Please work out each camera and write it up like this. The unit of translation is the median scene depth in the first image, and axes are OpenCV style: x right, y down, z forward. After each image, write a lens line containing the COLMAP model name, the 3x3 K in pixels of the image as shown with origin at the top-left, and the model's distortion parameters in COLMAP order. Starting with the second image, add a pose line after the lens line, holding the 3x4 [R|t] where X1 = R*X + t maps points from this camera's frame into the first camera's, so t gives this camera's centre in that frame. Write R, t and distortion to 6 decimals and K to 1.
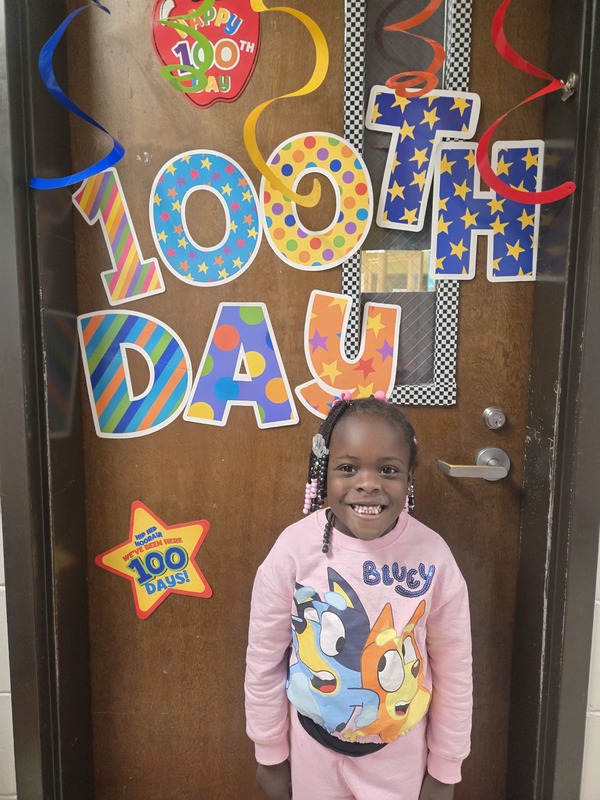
lens RADIAL K [[540.7, 0, 303.3], [0, 540.7, 393.2], [0, 0, 1]] dist [0.072888, -0.069286]
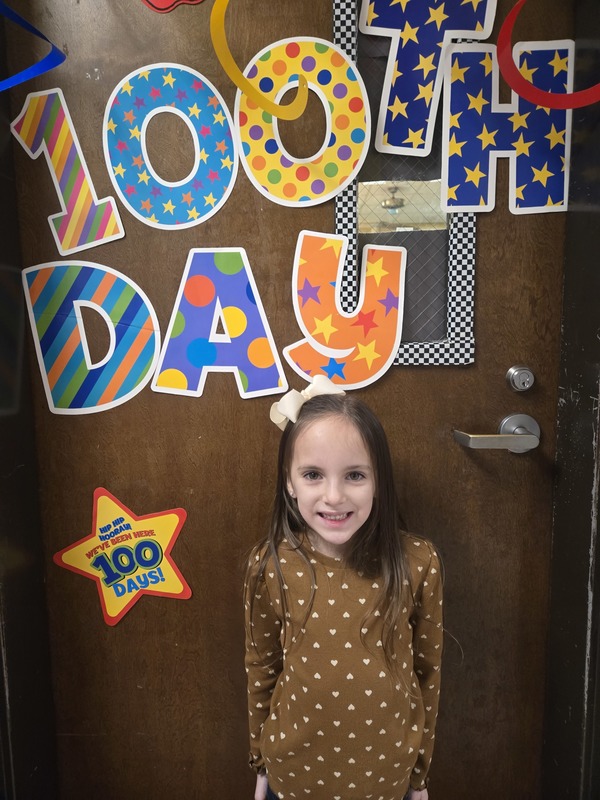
lens RADIAL K [[540.7, 0, 295.4], [0, 540.7, 392.1], [0, 0, 1]] dist [0.072888, -0.069286]
pose [[0.999695, -0.024534, -0.002974, 0.005756], [0.024548, 0.999688, 0.004541, 0.055380], [0.002861, -0.004613, 0.999985, 0.159465]]
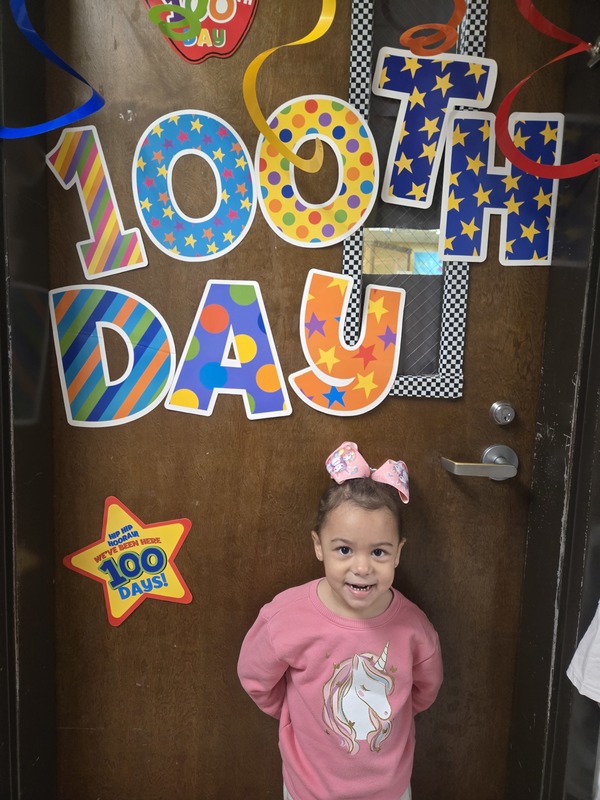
lens RADIAL K [[540.7, 0, 301.9], [0, 540.7, 394.9], [0, 0, 1]] dist [0.072888, -0.069286]
pose [[0.999250, 0.021983, 0.031885, -0.021644], [-0.021930, 0.999757, -0.002032, 0.024664], [-0.031922, 0.001331, 0.999489, 0.084977]]
